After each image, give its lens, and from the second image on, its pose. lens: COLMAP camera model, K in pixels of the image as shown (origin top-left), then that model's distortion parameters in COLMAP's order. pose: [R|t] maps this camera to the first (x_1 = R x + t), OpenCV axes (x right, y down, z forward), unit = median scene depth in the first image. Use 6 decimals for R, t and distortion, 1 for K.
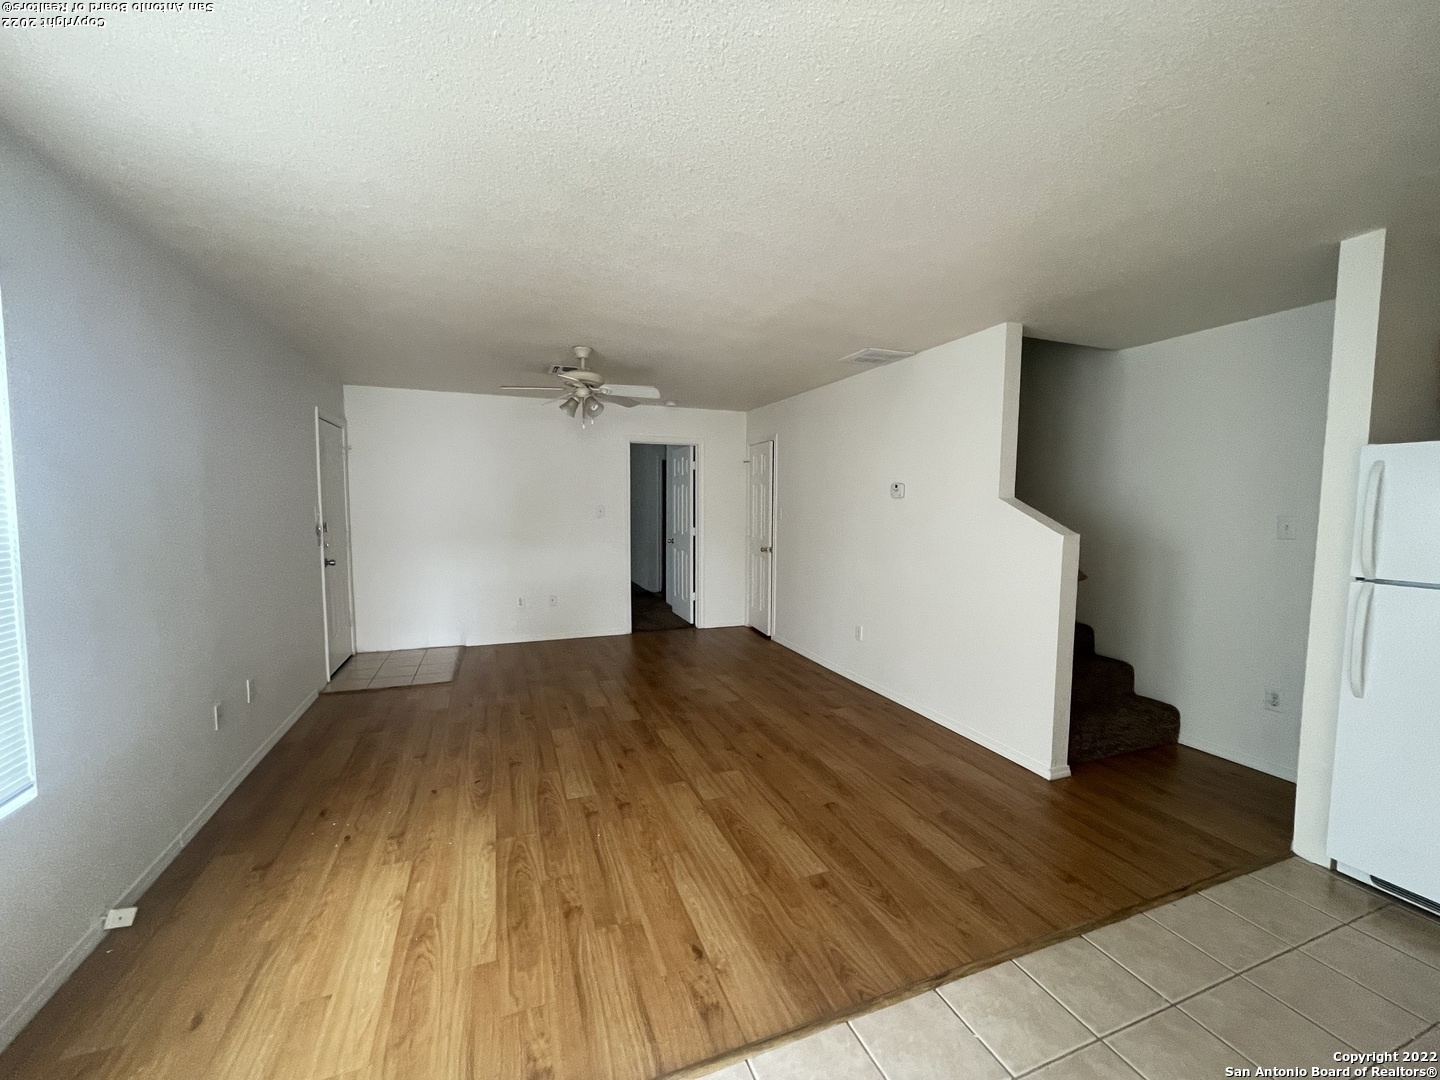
lens RADIAL K [[584.5, 0, 720.0], [0, 584.5, 540.0], [0, 0, 1]] dist [-0.003324, -0.000016]
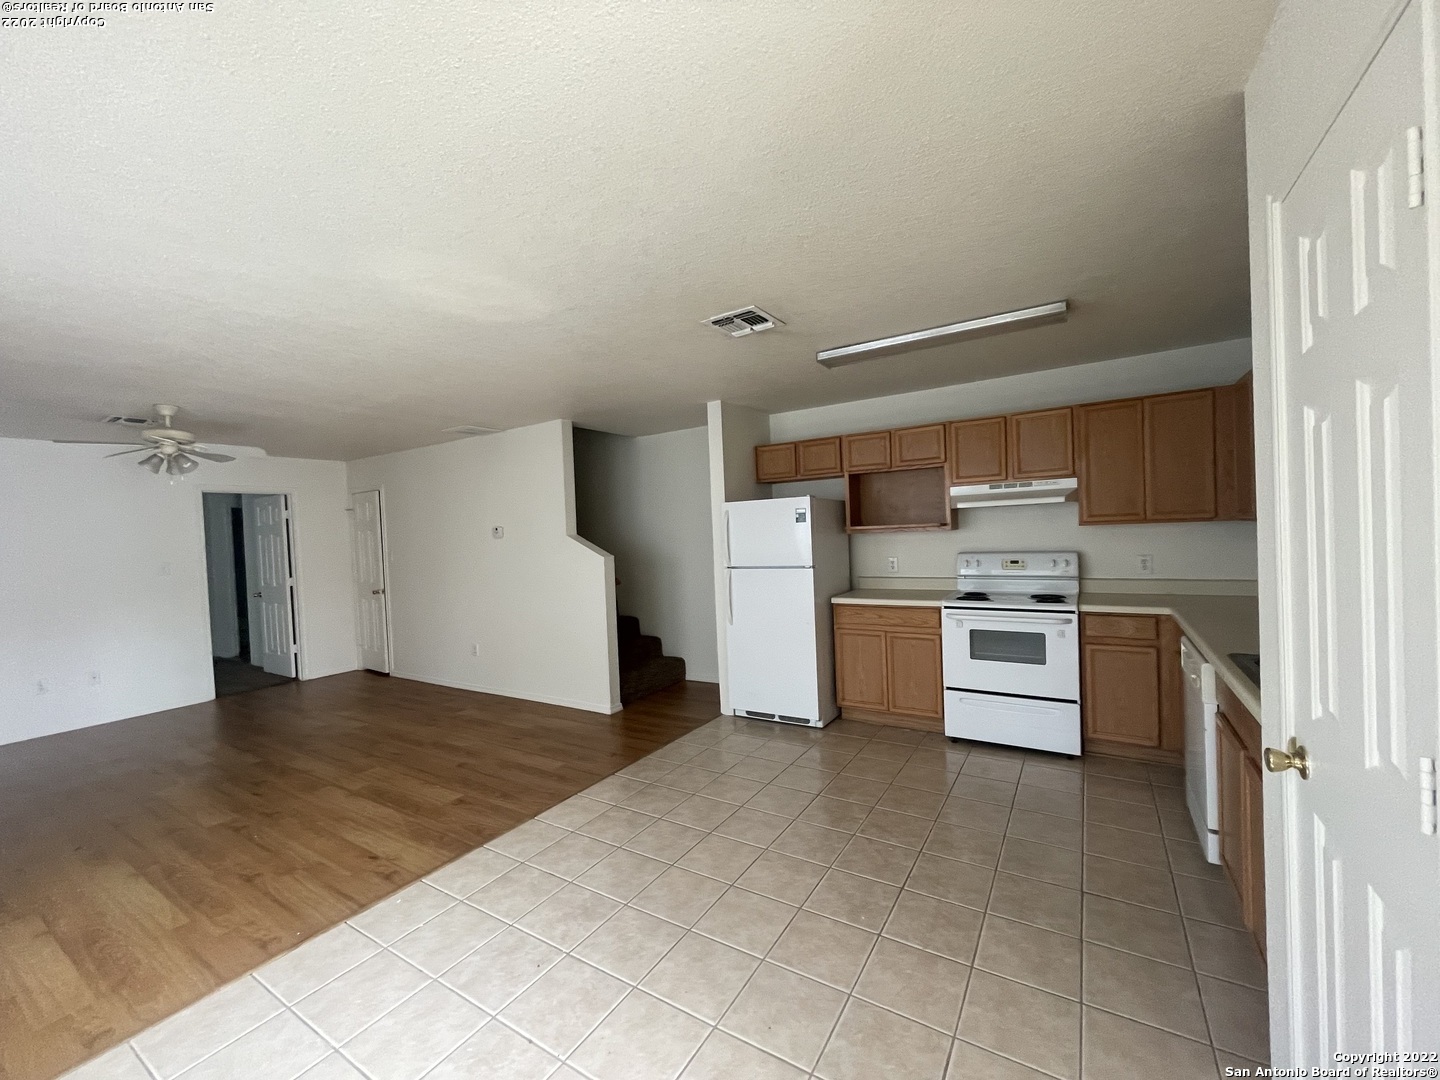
lens RADIAL K [[584.5, 0, 720.0], [0, 584.5, 540.0], [0, 0, 1]] dist [-0.003324, -0.000016]
pose [[0.800360, -0.051314, 0.597320, -0.103222], [0.088676, 0.995504, -0.033298, 0.024952], [-0.592926, 0.079618, 0.801311, -0.439489]]
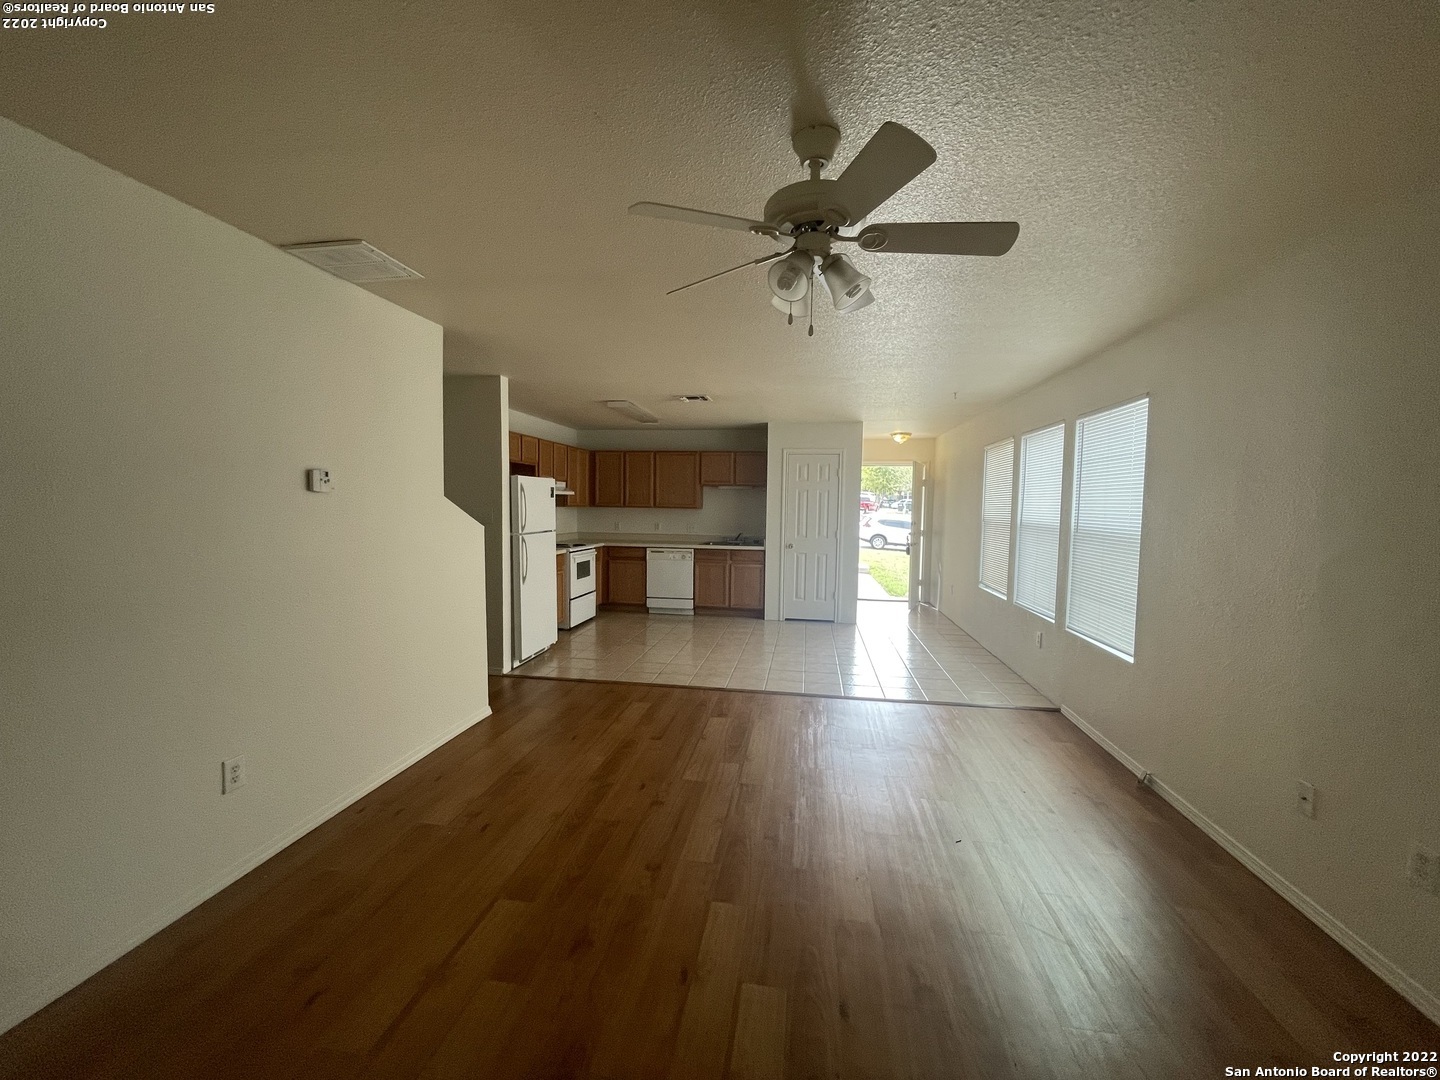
lens RADIAL K [[584.5, 0, 720.0], [0, 584.5, 540.0], [0, 0, 1]] dist [-0.003324, -0.000016]
pose [[-0.869333, -0.049167, 0.491775, -0.483955], [0.012554, 0.992521, 0.121424, -0.122230], [-0.494068, 0.111731, -0.862214, 1.760885]]
